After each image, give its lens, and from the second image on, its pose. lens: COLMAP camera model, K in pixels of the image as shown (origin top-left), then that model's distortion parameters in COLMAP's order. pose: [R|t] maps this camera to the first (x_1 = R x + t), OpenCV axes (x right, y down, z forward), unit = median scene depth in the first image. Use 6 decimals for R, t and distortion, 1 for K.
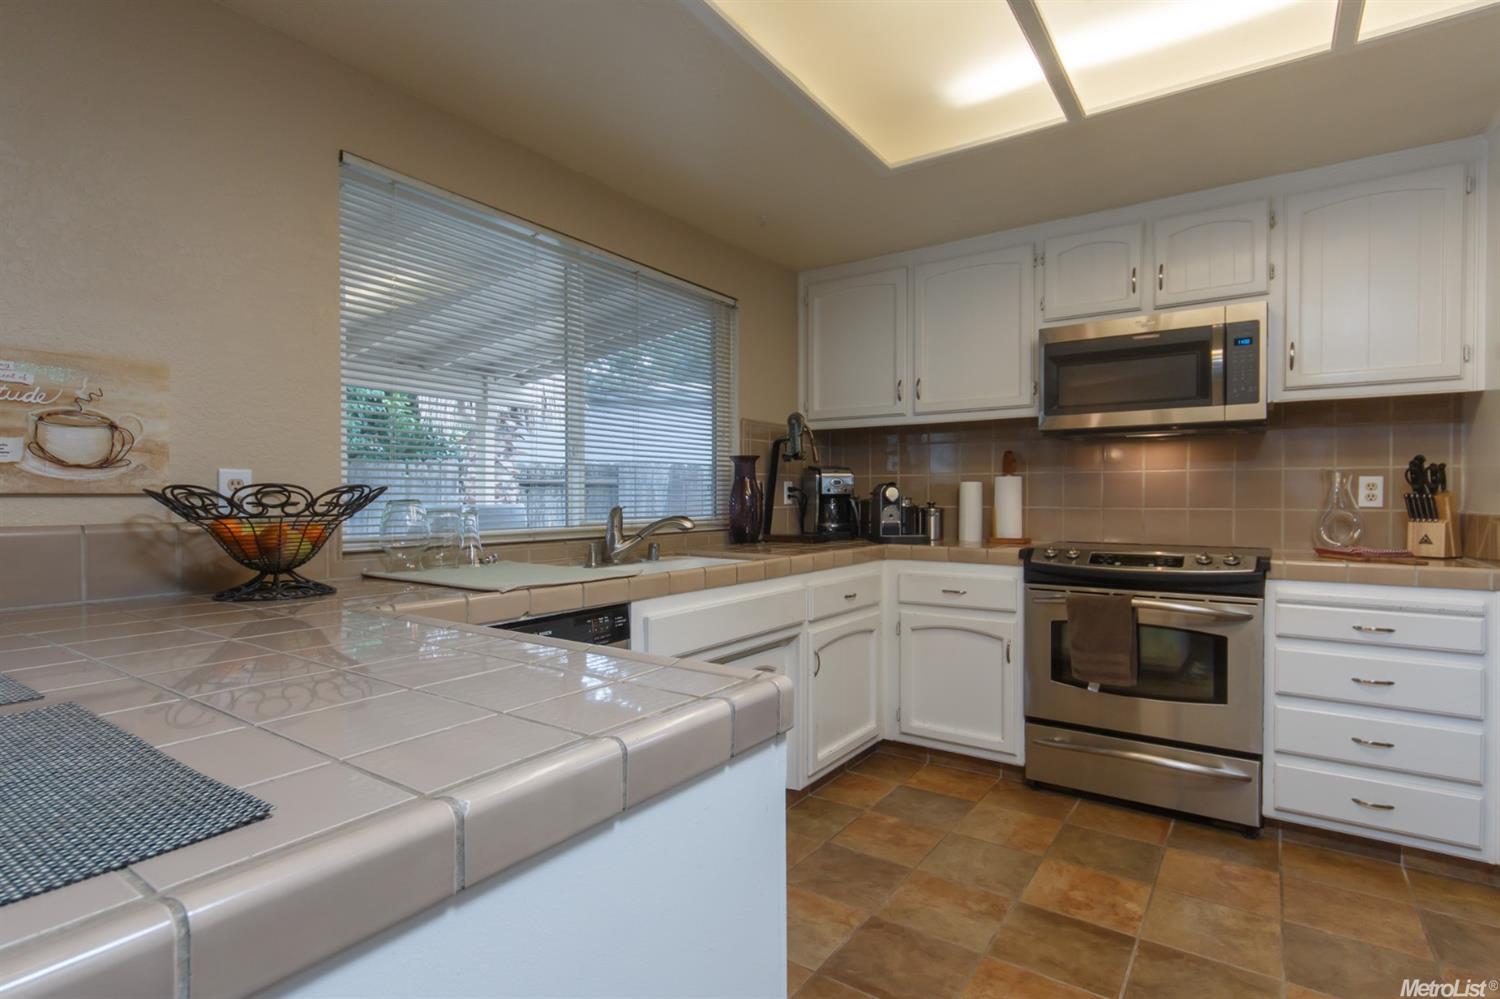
lens RADIAL K [[715.5, 0, 798.3], [0, 715.5, 504.2], [0, 0, 1]] dist [-0.001063, -0.000835]
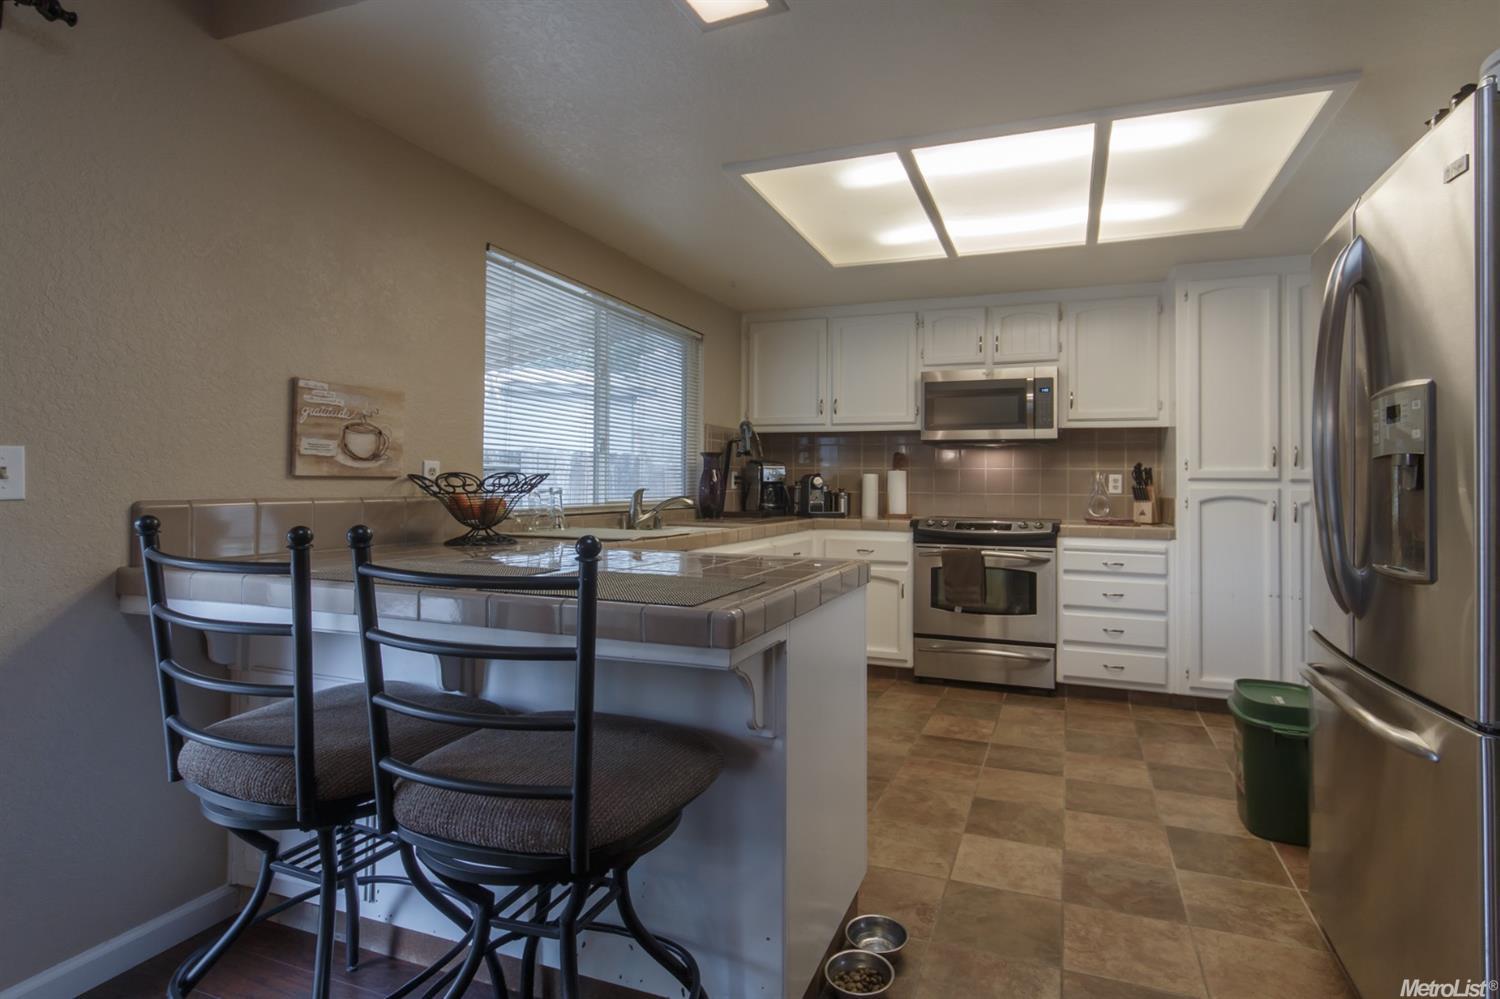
lens RADIAL K [[718.7, 0, 808.0], [0, 718.7, 464.8], [0, 0, 1]] dist [0.000524, -0.000103]
pose [[0.973405, 0.016172, 0.228518, -0.248498], [-0.007703, 0.999252, -0.037904, 0.006265], [-0.228960, 0.035136, 0.972802, -0.421120]]
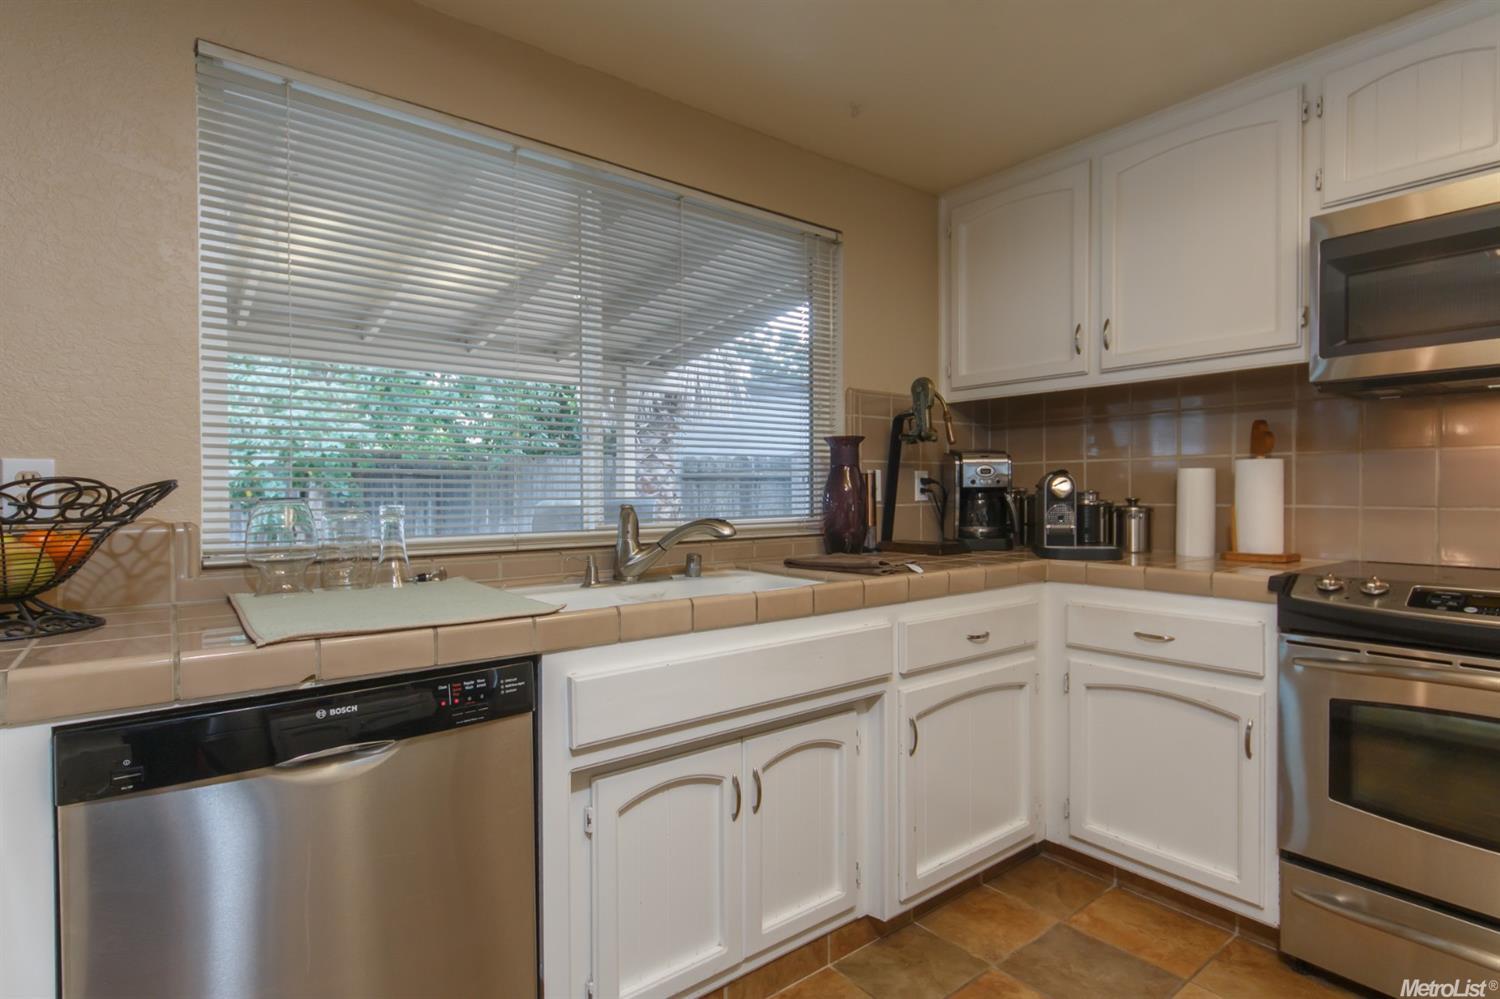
lens RADIAL K [[758.5, 0, 750.0], [0, 758.5, 499.5], [0, 0, 1]] dist [-0.000234, -0.000528]
pose [[0.944319, 0.001176, -0.329029, 0.105545], [-0.000677, 0.999998, 0.001632, -0.003559], [0.329031, -0.001318, 0.944318, 0.246484]]
